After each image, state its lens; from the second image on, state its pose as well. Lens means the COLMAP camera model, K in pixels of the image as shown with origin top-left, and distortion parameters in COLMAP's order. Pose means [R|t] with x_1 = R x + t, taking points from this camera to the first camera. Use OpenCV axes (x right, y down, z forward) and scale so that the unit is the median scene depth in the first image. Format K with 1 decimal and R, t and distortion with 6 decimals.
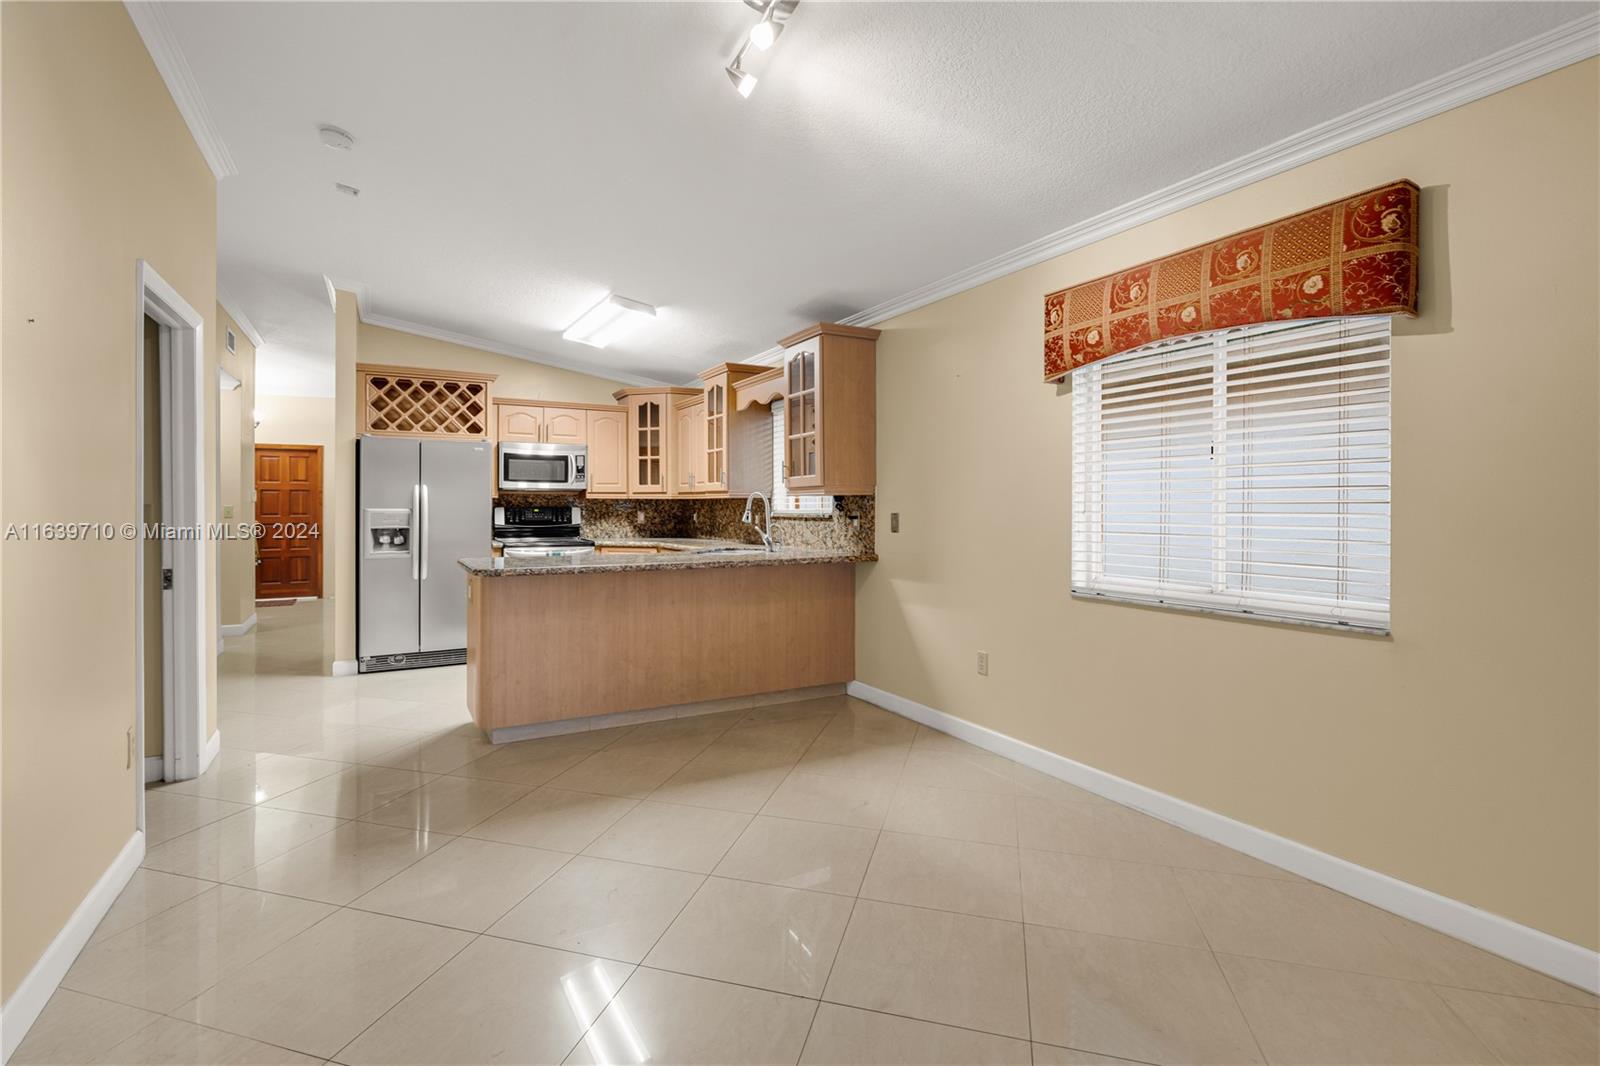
lens RADIAL K [[739.3, 0, 783.0], [0, 739.3, 503.5], [0, 0, 1]] dist [-0.000025, 0.000347]
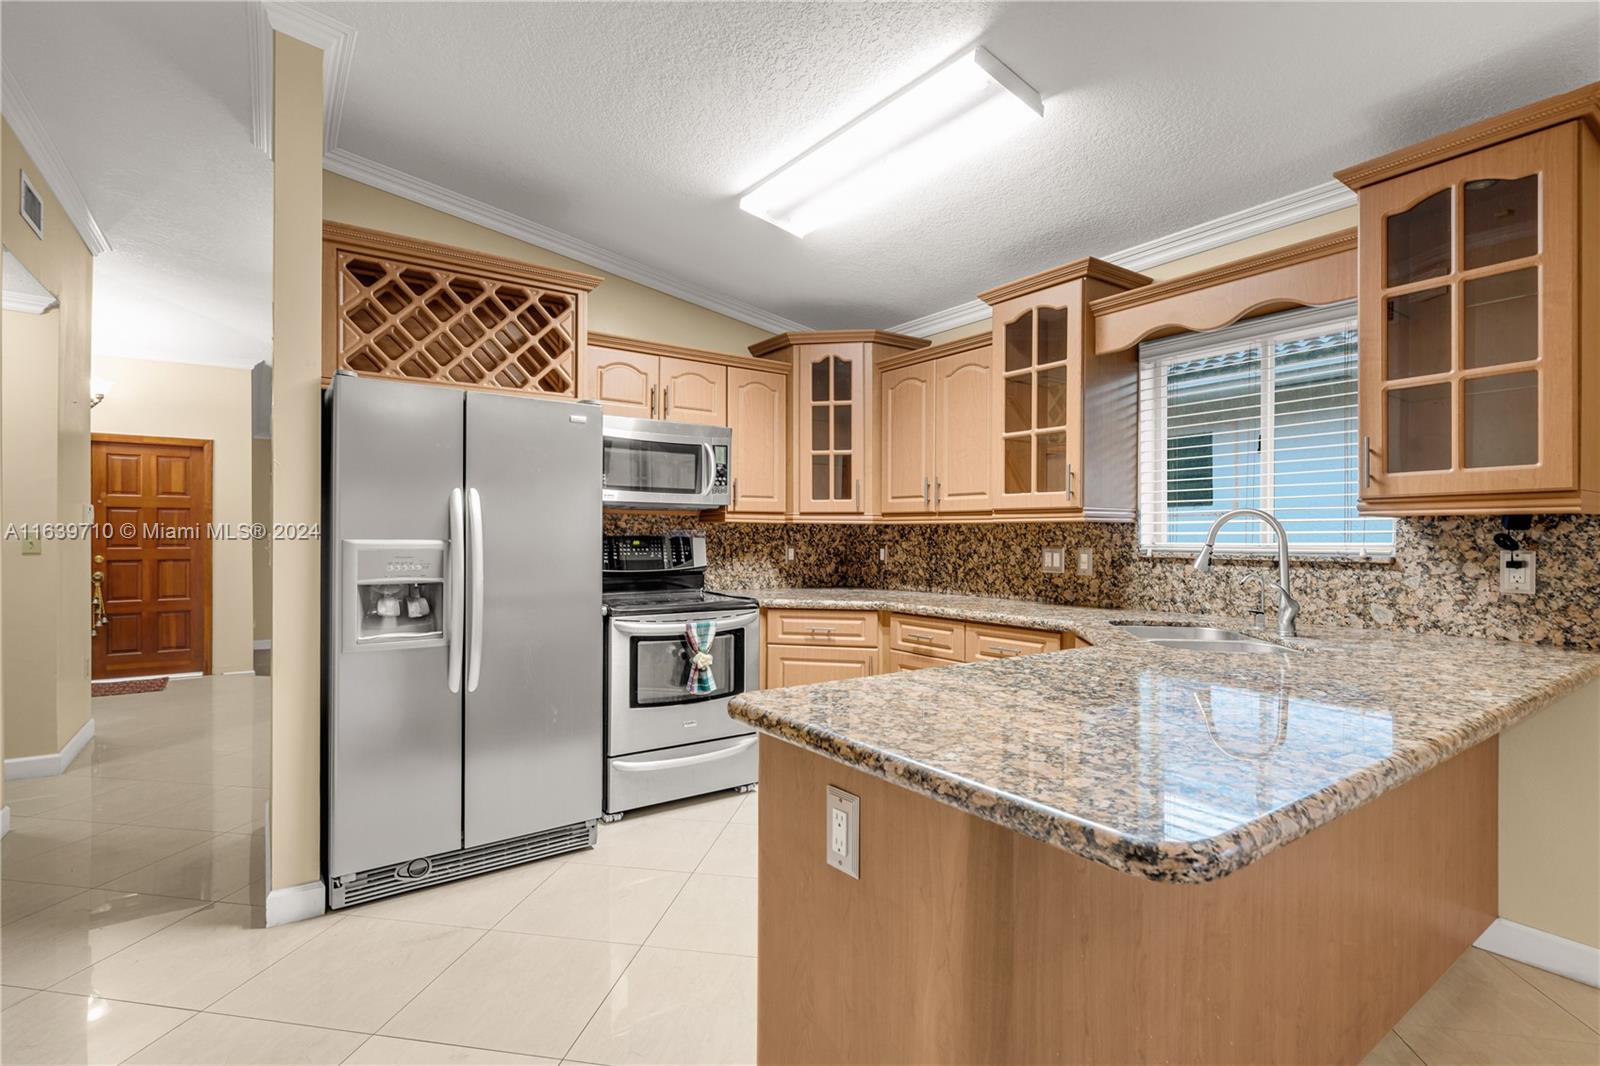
lens RADIAL K [[752.6, 0, 795.8], [0, 752.6, 535.3], [0, 0, 1]] dist [-0.001127, 0.000710]
pose [[0.993256, 0.005069, 0.115835, -0.320158], [-0.005382, 0.999983, 0.002394, 0.001805], [-0.115821, -0.003001, 0.993266, 0.478821]]
